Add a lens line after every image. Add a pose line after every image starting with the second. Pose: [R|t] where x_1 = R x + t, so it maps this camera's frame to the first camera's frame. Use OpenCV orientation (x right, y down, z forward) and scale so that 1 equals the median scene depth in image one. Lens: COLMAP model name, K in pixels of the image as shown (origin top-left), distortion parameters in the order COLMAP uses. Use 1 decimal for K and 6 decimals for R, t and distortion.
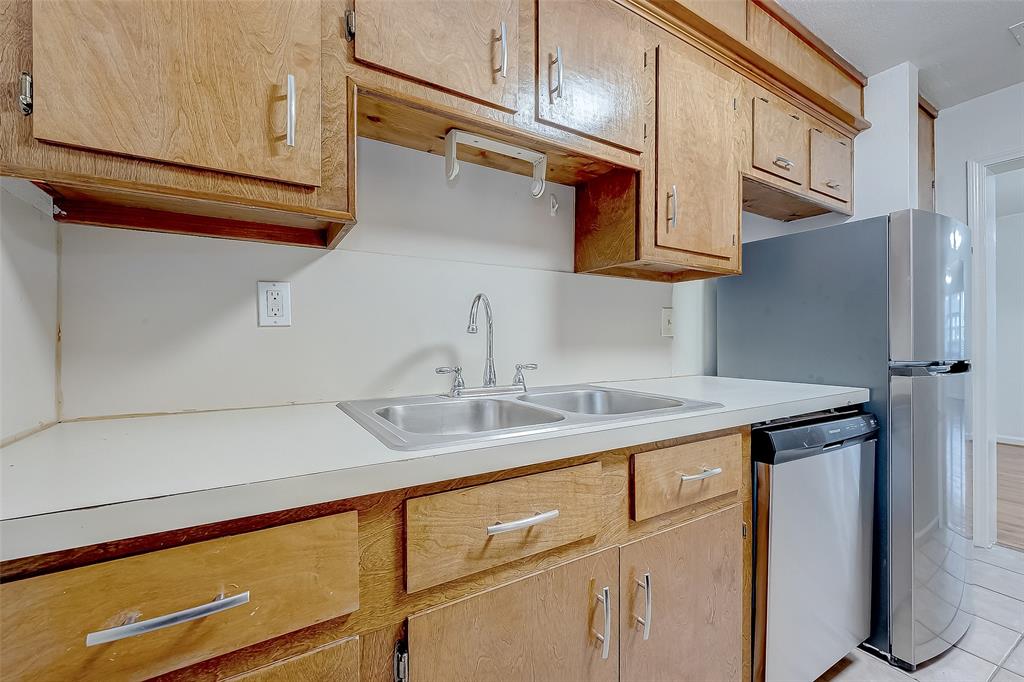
lens RADIAL K [[410.5, 0, 502.3], [0, 410.5, 342.5], [0, 0, 1]] dist [0.001319, -0.000696]
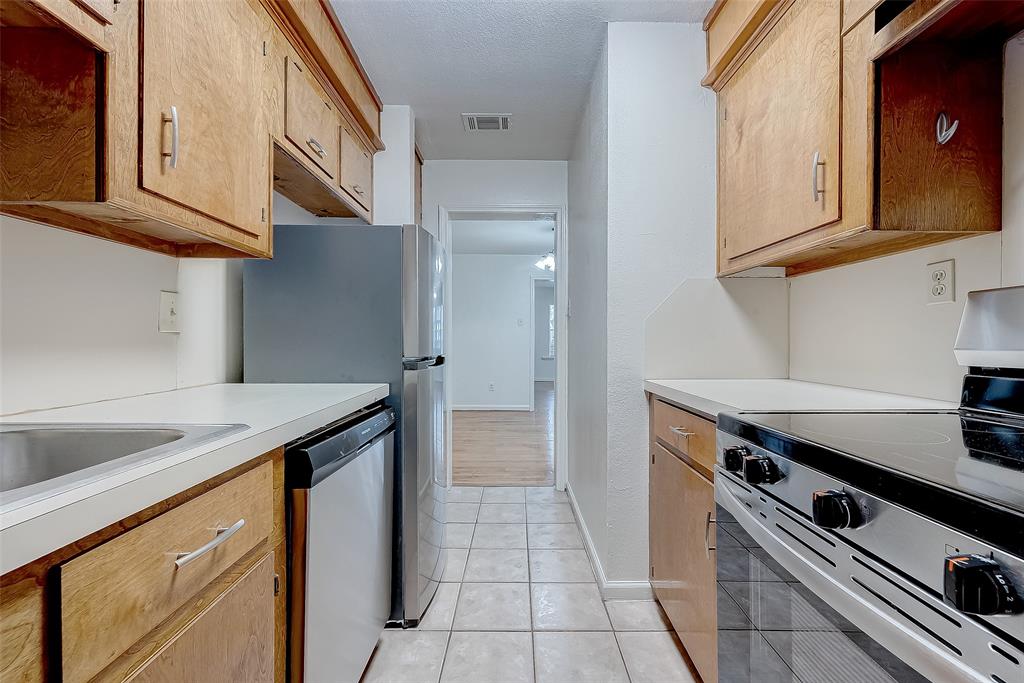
lens RADIAL K [[435.8, 0, 507.5], [0, 435.8, 342.6], [0, 0, 1]] dist [-0.003267, 0.001231]
pose [[0.521968, -0.002370, 0.852962, 0.085960], [-0.000120, 0.999996, 0.002852, 0.001247], [-0.852965, -0.001591, 0.521966, 0.146330]]
